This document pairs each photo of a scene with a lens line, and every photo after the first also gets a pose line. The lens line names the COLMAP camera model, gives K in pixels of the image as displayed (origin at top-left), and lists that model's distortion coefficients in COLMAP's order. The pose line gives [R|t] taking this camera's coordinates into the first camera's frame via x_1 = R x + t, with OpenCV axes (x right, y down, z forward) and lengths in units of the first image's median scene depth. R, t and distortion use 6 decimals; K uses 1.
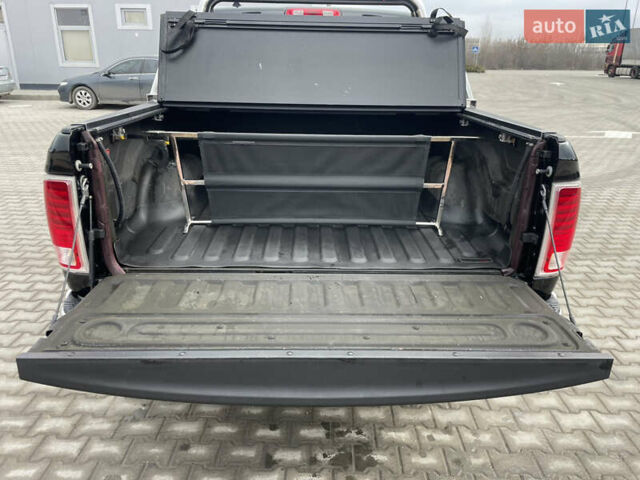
lens RADIAL K [[481.8, 0, 320.0], [0, 481.8, 240.0], [0, 0, 1]] dist [0.083270, -0.099889]
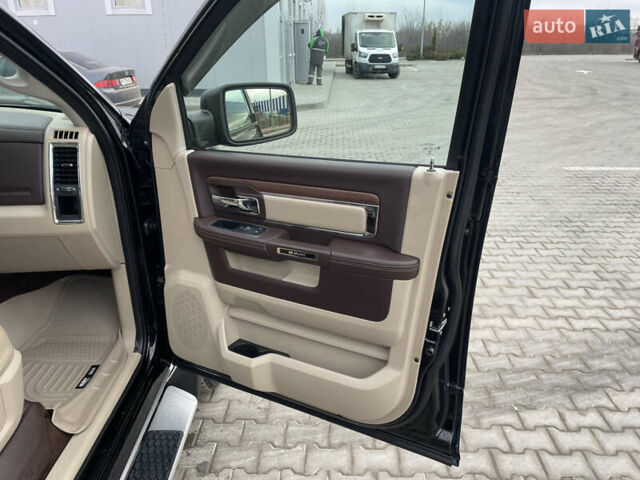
lens RADIAL K [[482.0, 0, 323.5], [0, 482.0, 234.9], [0, 0, 1]] dist [0.087660, -0.108096]
pose [[0.999695, -0.009763, -0.022679, 0.545074], [0.010039, 0.999877, 0.012085, -0.560764], [0.022558, -0.012309, 0.999670, 1.475280]]
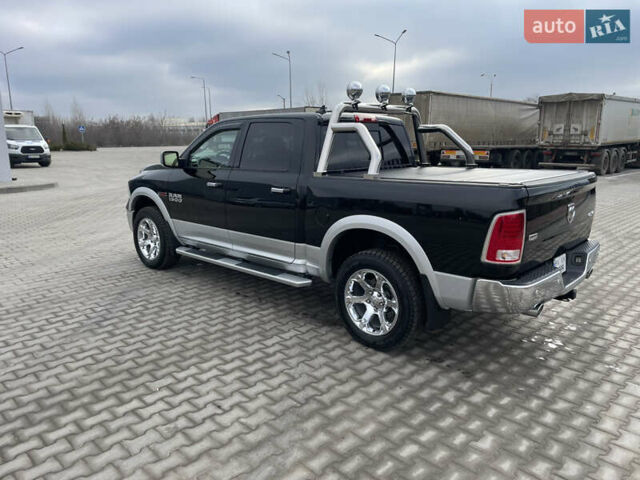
lens RADIAL K [[482.0, 0, 323.5], [0, 482.0, 234.9], [0, 0, 1]] dist [0.087660, -0.108096]
pose [[0.696402, -0.161514, 0.699241, -1.524843], [0.267297, 0.962615, -0.043862, -0.101955], [-0.666016, 0.217451, 0.713539, 0.107702]]
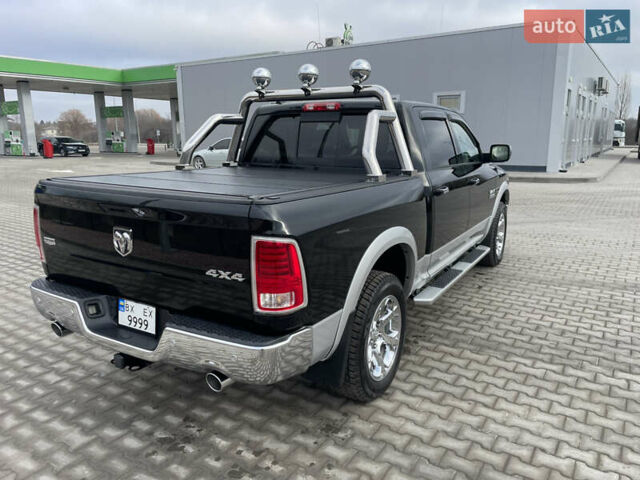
lens RADIAL K [[482.0, 0, 323.5], [0, 482.0, 234.9], [0, 0, 1]] dist [0.087660, -0.108096]
pose [[0.842201, 0.092930, -0.531094, 0.845949], [-0.175565, 0.978617, -0.107173, -0.011314], [0.509778, 0.183503, 0.840508, 0.022948]]
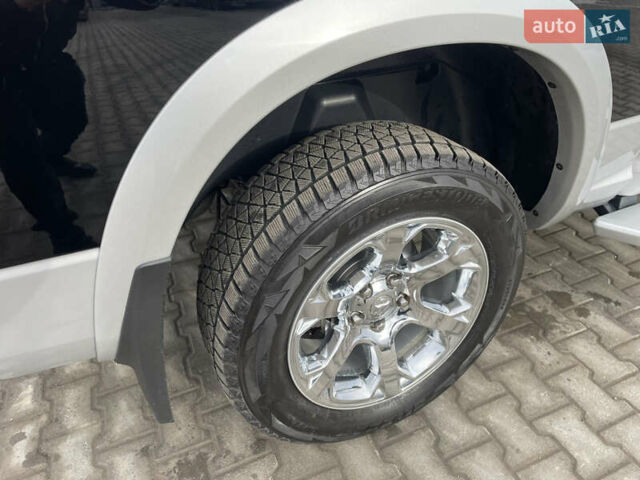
lens RADIAL K [[482.0, 0, 323.5], [0, 482.0, 234.9], [0, 0, 1]] dist [0.087660, -0.108096]
pose [[0.404698, 0.468073, -0.785575, 0.641221], [-0.298198, 0.879659, 0.370511, -0.129022], [0.864464, 0.084312, 0.495575, 0.878089]]
